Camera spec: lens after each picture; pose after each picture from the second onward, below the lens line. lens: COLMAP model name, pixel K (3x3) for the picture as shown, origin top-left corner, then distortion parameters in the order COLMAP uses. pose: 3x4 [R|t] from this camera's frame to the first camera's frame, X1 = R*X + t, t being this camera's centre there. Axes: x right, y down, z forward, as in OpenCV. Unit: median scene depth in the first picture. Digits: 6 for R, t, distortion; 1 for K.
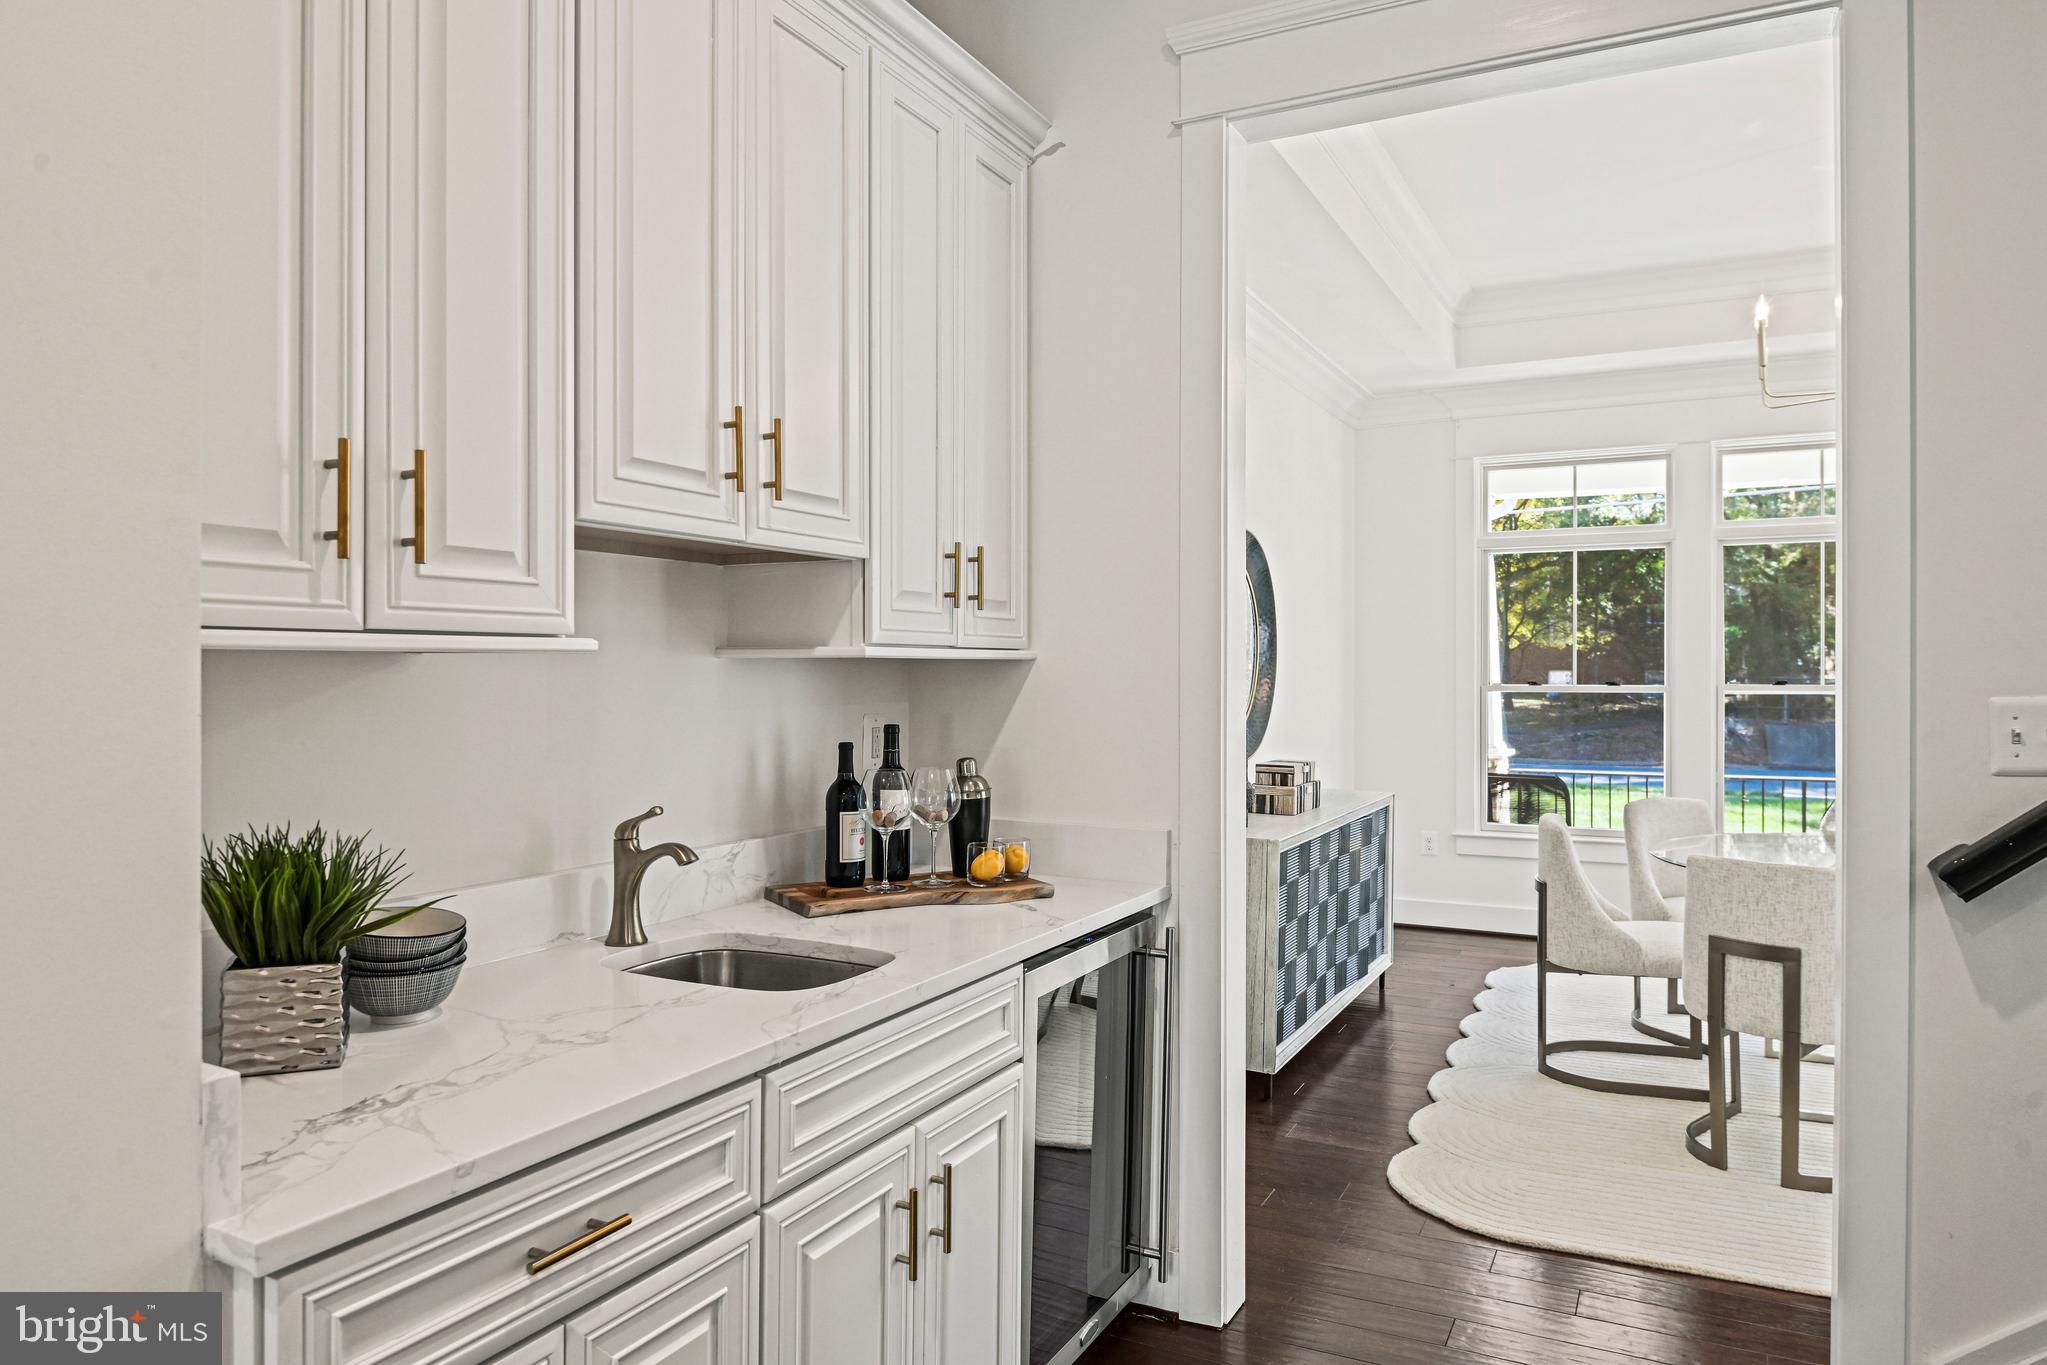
lens RADIAL K [[1306.1, 0, 1023.8], [0, 1306.1, 691.6], [0, 0, 1]] dist [-0.002481, -0.001368]
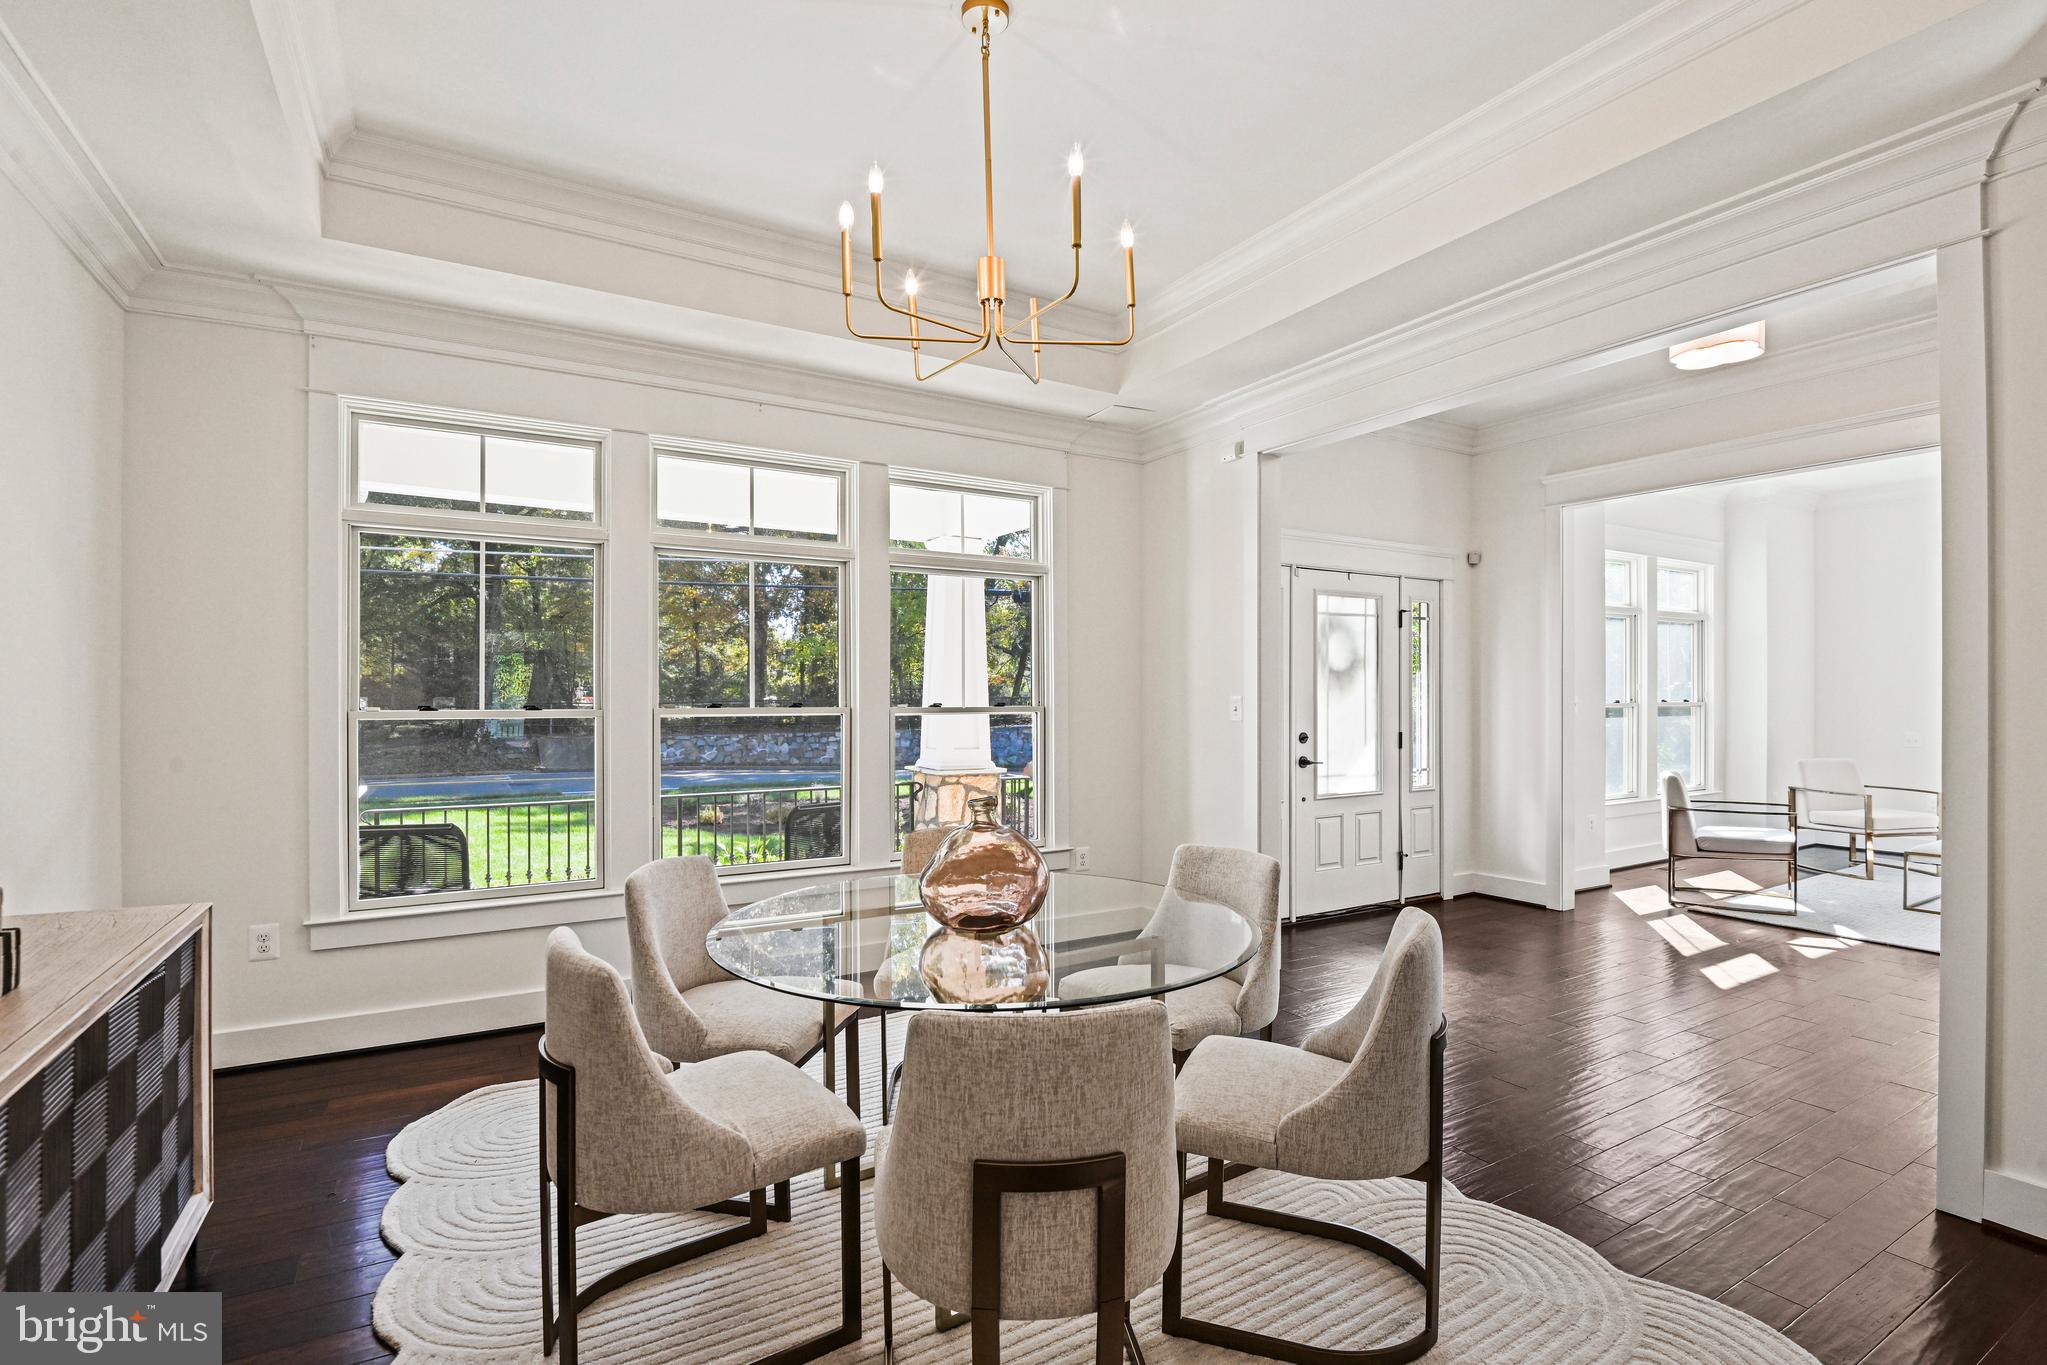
lens RADIAL K [[1010.6, 0, 1084.1], [0, 1010.6, 697.1], [0, 0, 1]] dist [-0.017641, -0.000753]
pose [[0.526369, 0.002880, 0.850251, 0.100172], [0.011381, 0.999881, -0.010433, -0.002288], [-0.850180, 0.015168, 0.526273, 0.389770]]
